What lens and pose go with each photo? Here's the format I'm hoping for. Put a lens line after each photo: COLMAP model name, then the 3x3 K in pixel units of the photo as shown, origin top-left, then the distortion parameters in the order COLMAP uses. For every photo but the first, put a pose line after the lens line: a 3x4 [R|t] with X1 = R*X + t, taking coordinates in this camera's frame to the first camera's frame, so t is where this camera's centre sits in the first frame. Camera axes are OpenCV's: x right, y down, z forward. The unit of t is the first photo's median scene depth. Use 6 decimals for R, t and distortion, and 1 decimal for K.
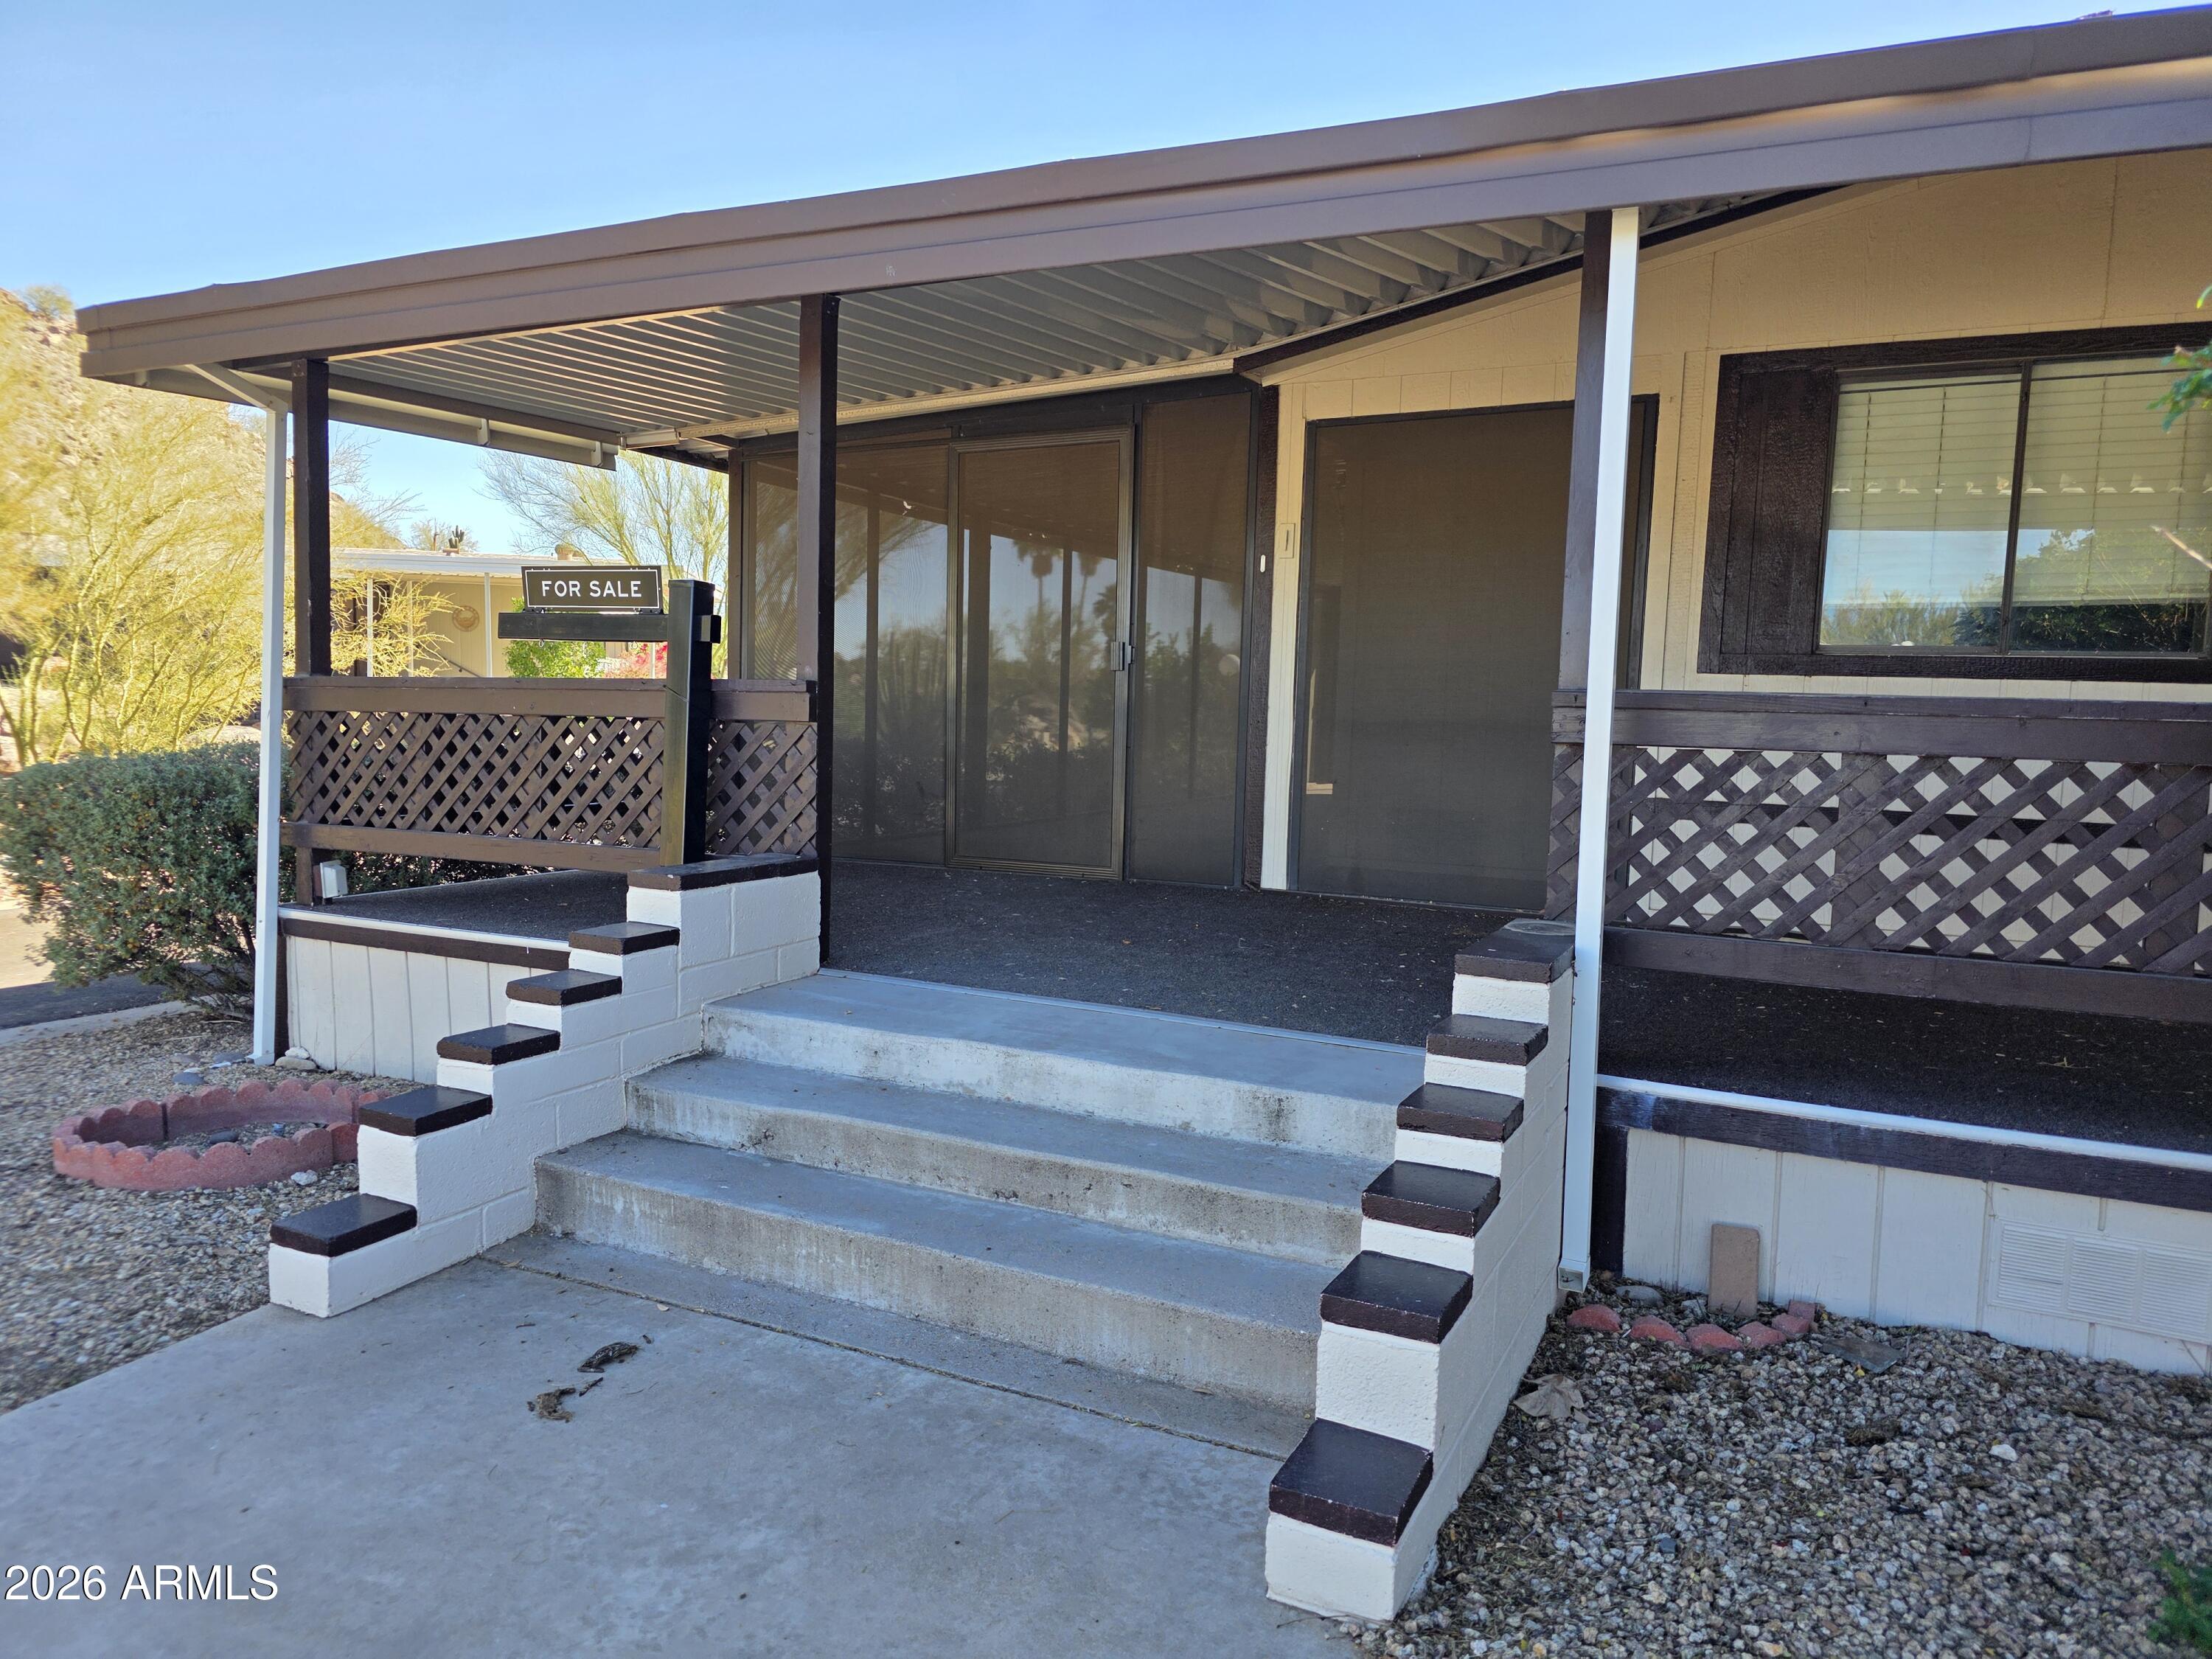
lens RADIAL K [[1488.2, 0, 1104.8], [0, 1488.2, 832.5], [0, 0, 1]] dist [0.054599, -0.055313]
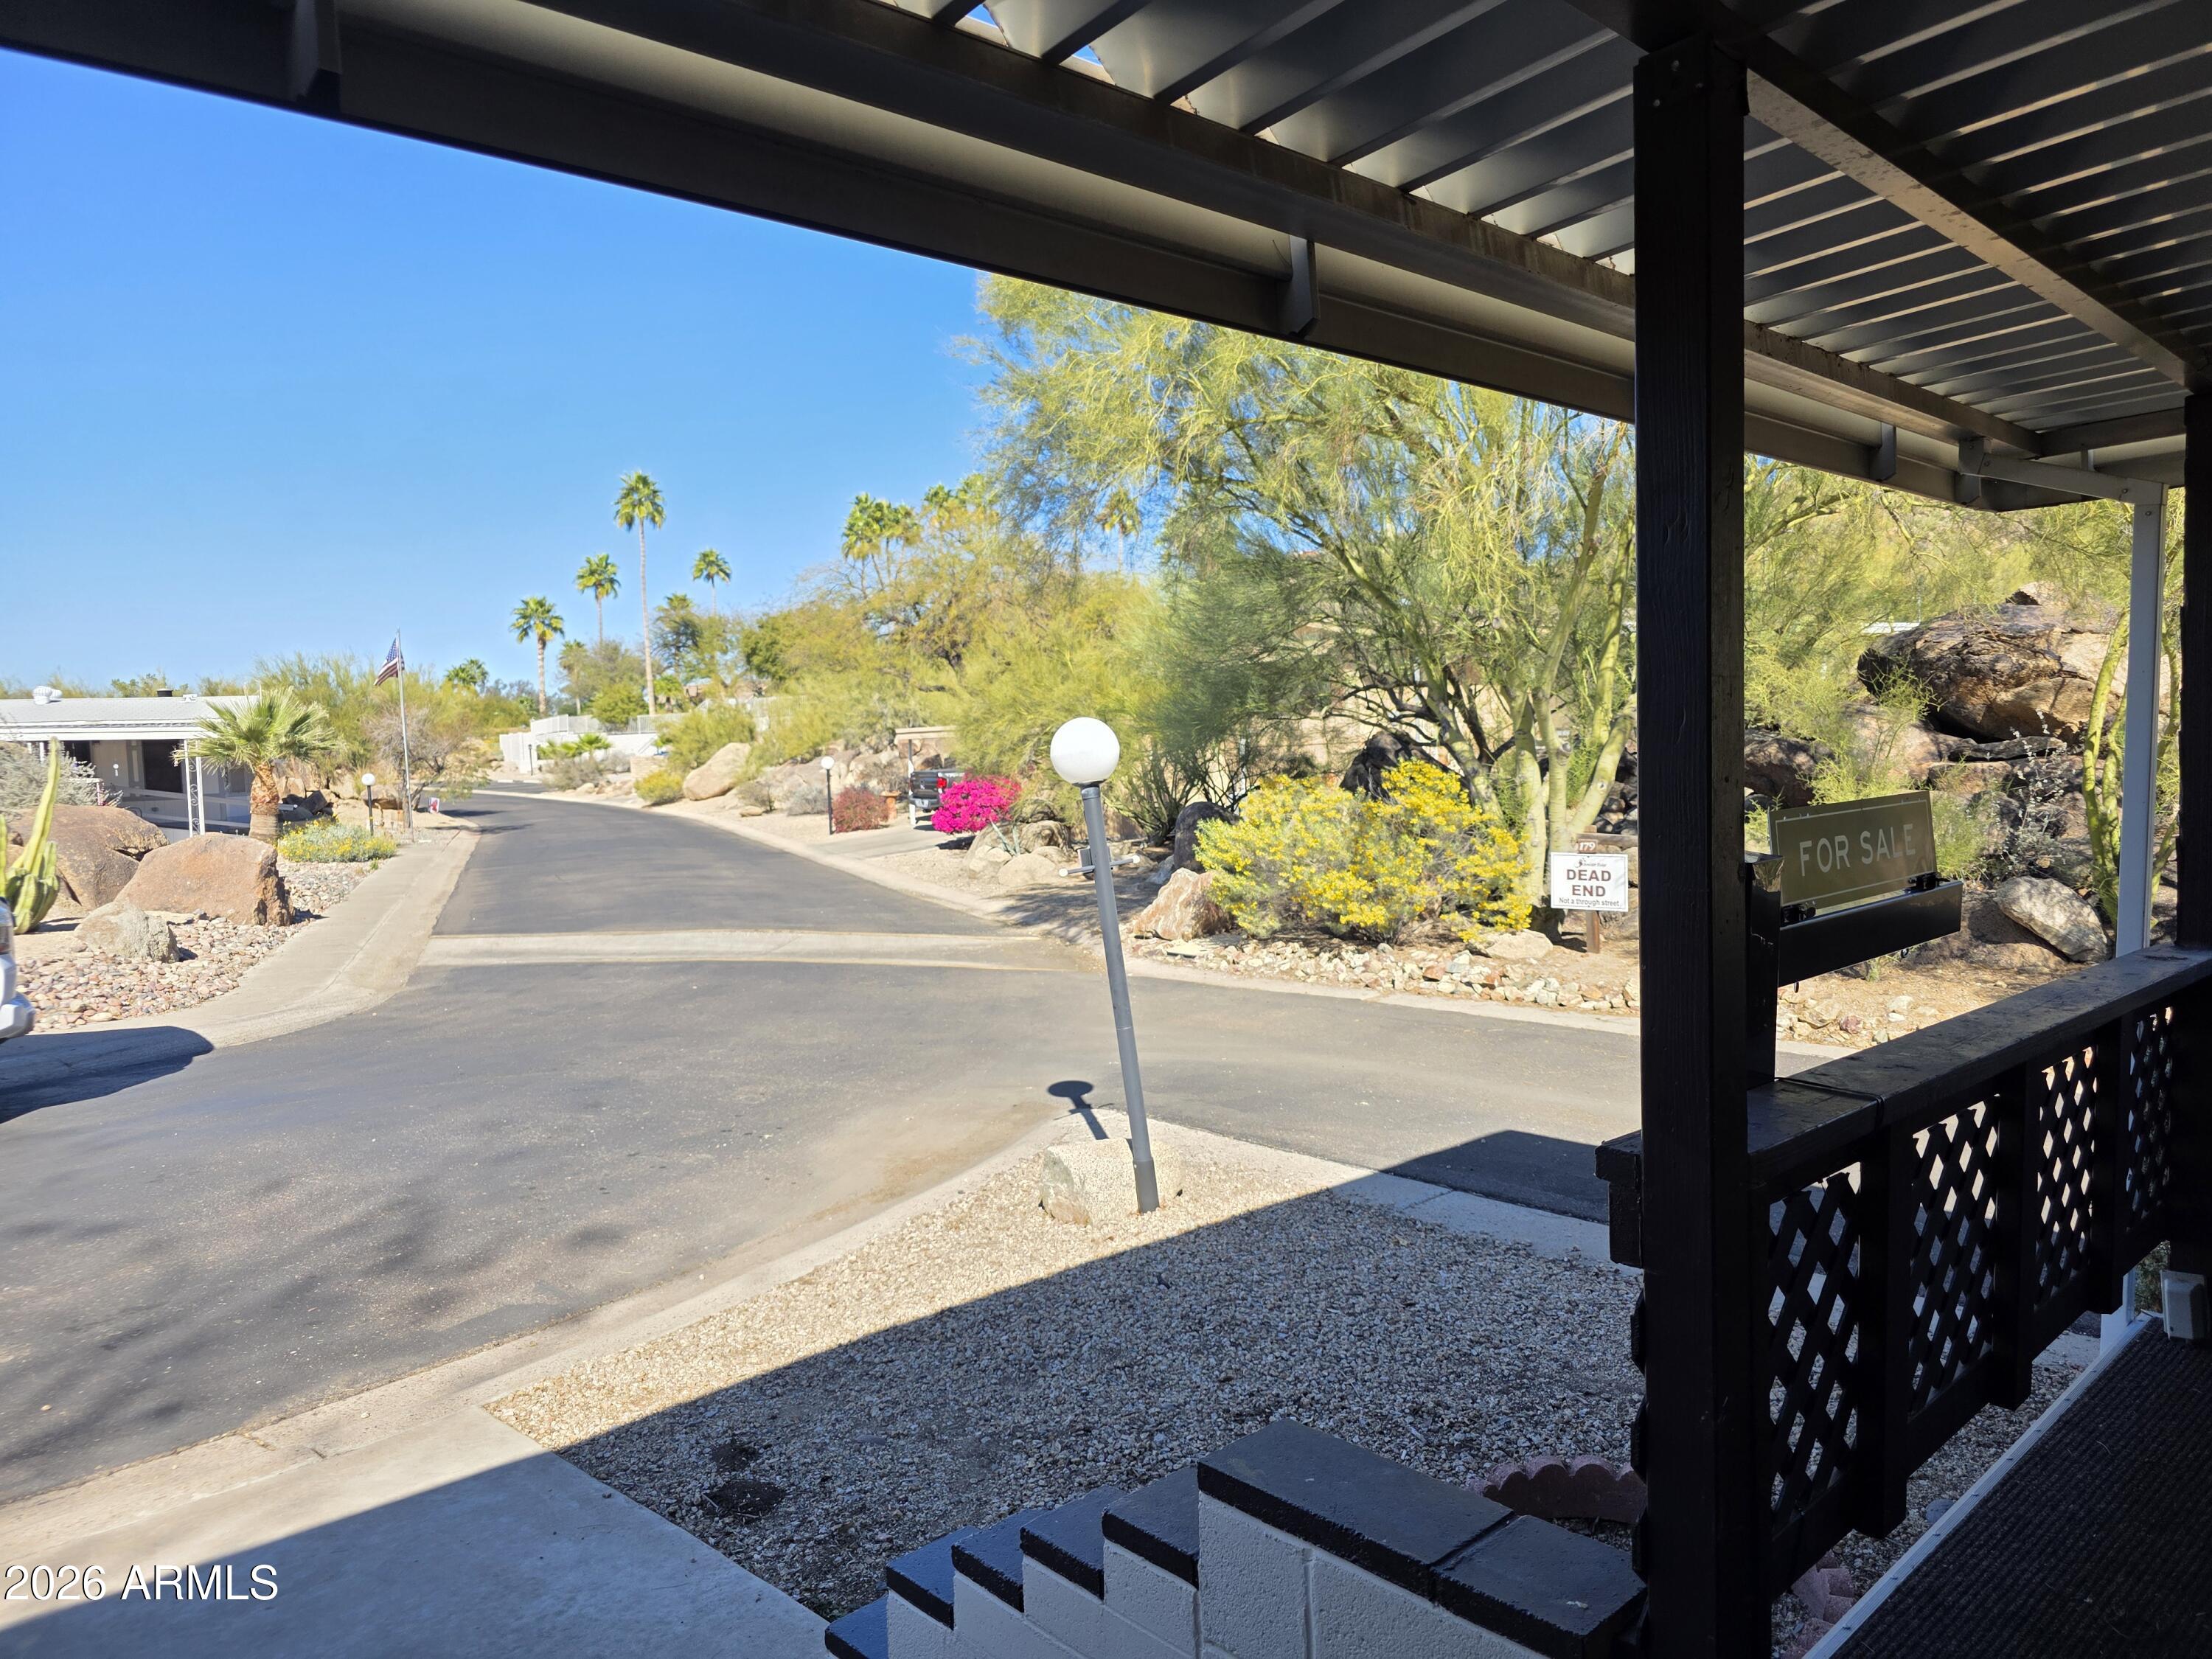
lens RADIAL K [[1488.2, 0, 1118.7], [0, 1488.2, 836.6], [0, 0, 1]] dist [0.054599, -0.055313]
pose [[-0.347610, 0.037946, -0.936871, 0.204138], [-0.061545, 0.996103, 0.063180, -0.218279], [0.935617, 0.079622, -0.343920, 1.146496]]
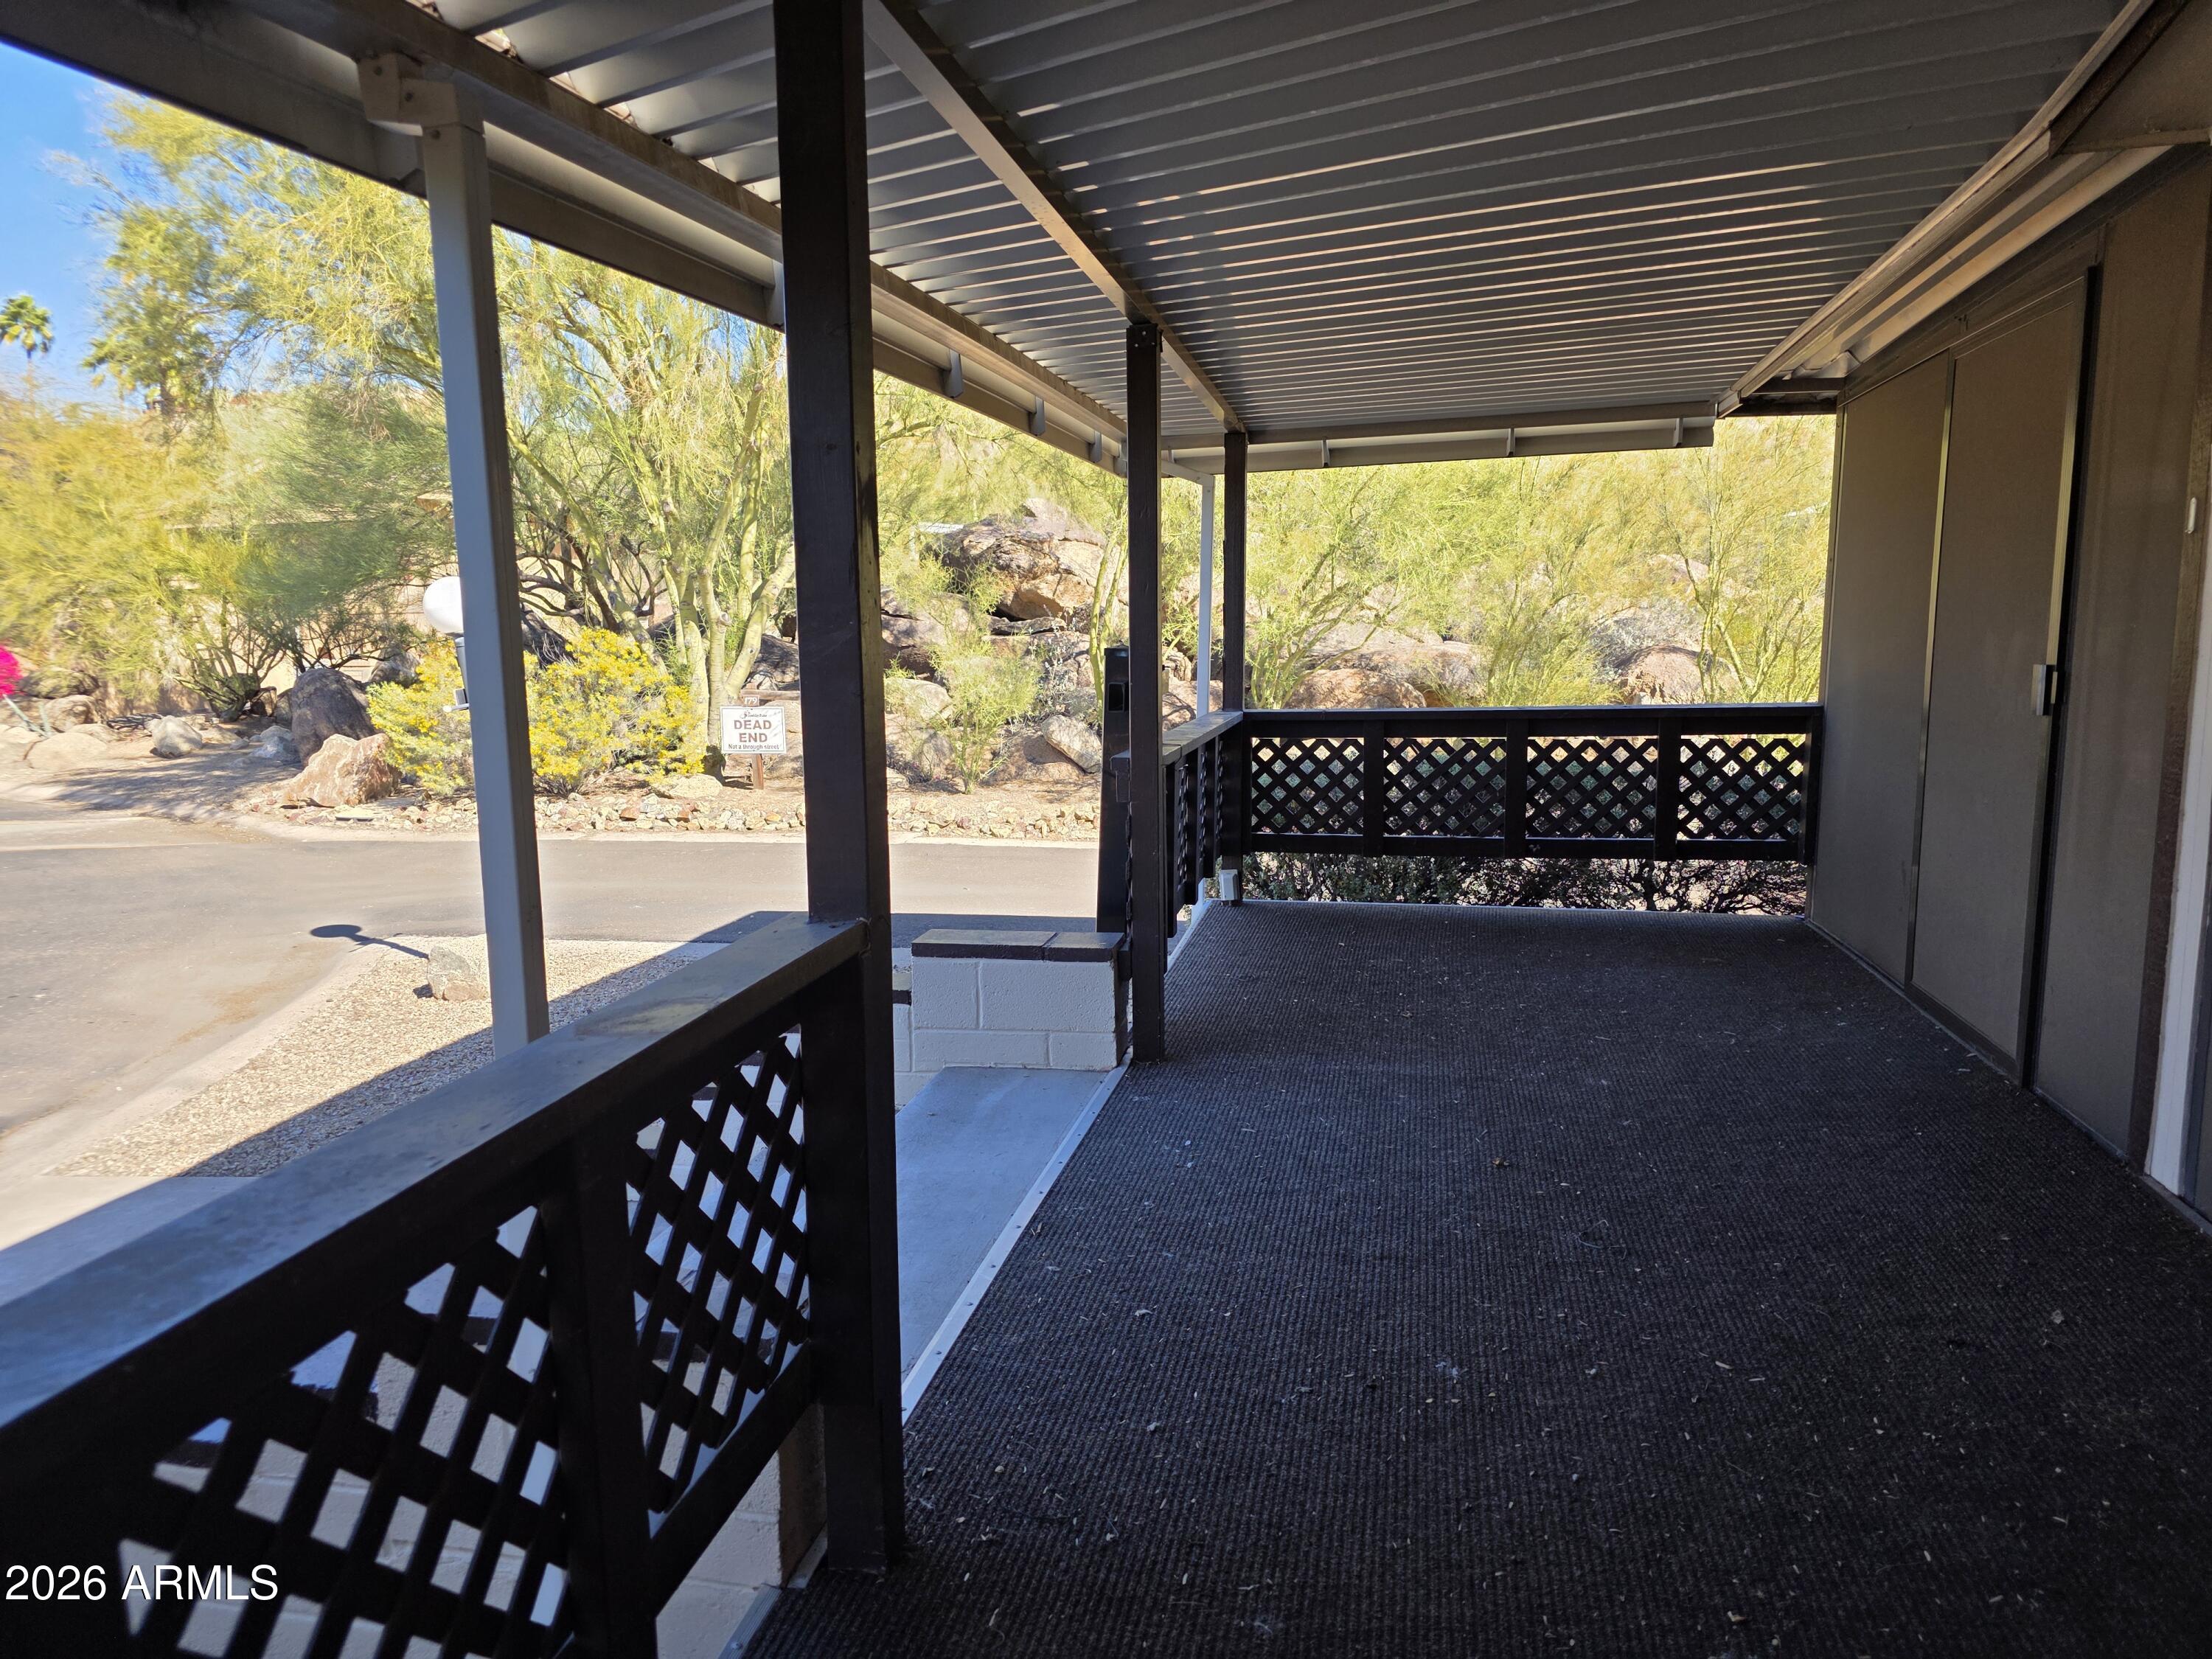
lens RADIAL K [[1488.2, 0, 1096.6], [0, 1488.2, 818.3], [0, 0, 1]] dist [0.054599, -0.055313]
pose [[0.261043, 0.104481, -0.959656, 0.772153], [-0.064171, 0.993805, 0.090743, -0.165762], [0.963192, 0.037894, 0.266130, 0.849056]]
